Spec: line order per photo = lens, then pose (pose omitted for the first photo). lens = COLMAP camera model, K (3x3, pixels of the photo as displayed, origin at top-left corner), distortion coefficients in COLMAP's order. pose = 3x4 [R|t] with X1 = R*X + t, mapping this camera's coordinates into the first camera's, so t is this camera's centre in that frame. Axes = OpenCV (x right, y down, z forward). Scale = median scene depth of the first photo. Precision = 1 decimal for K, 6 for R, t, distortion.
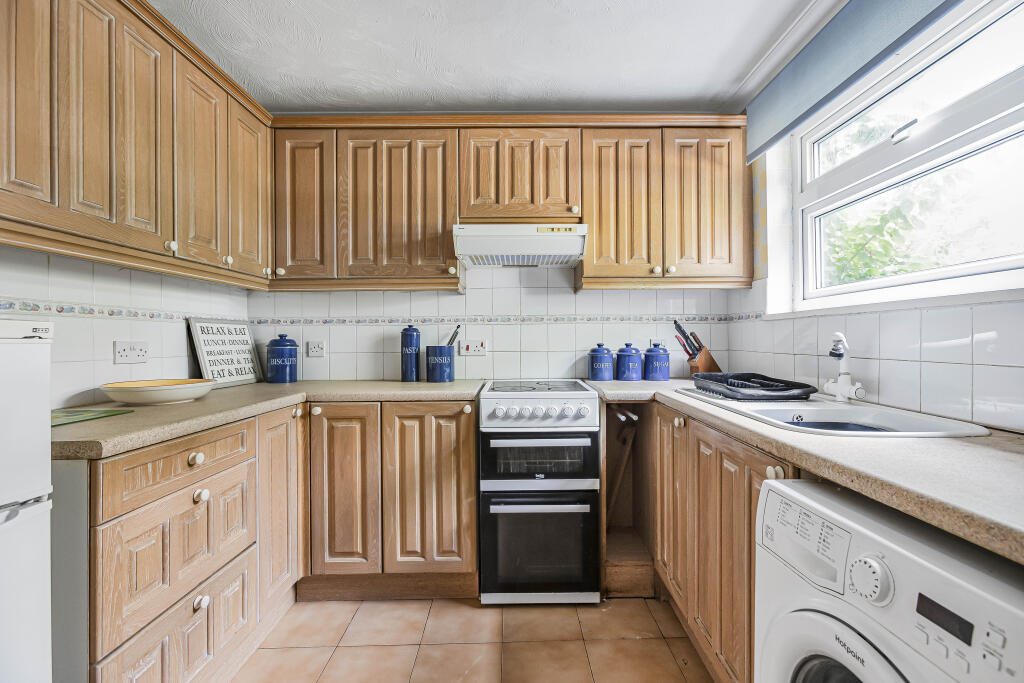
lens RADIAL K [[464.8, 0, 512.1], [0, 464.8, 341.6], [0, 0, 1]] dist [-0.004012, -0.000477]
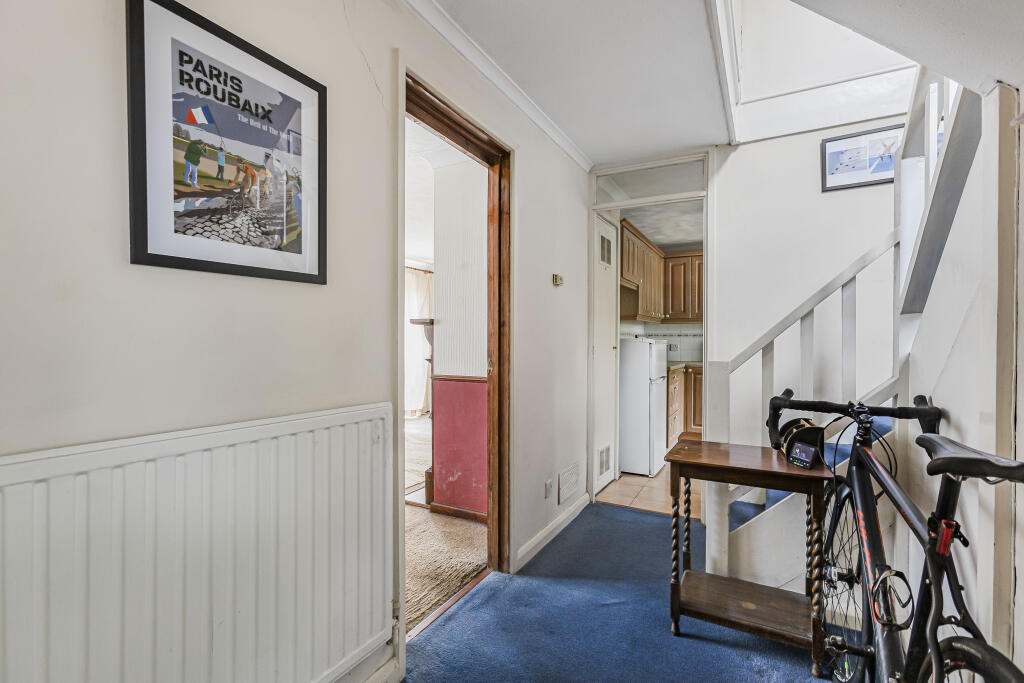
lens RADIAL K [[464.8, 0, 511.2], [0, 464.8, 345.0], [0, 0, 1]] dist [-0.004012, -0.000477]
pose [[0.871225, 0.010033, -0.490782, -0.001470], [-0.005390, 0.999926, 0.010873, -0.018678], [0.490855, -0.006827, 0.871214, -1.596853]]
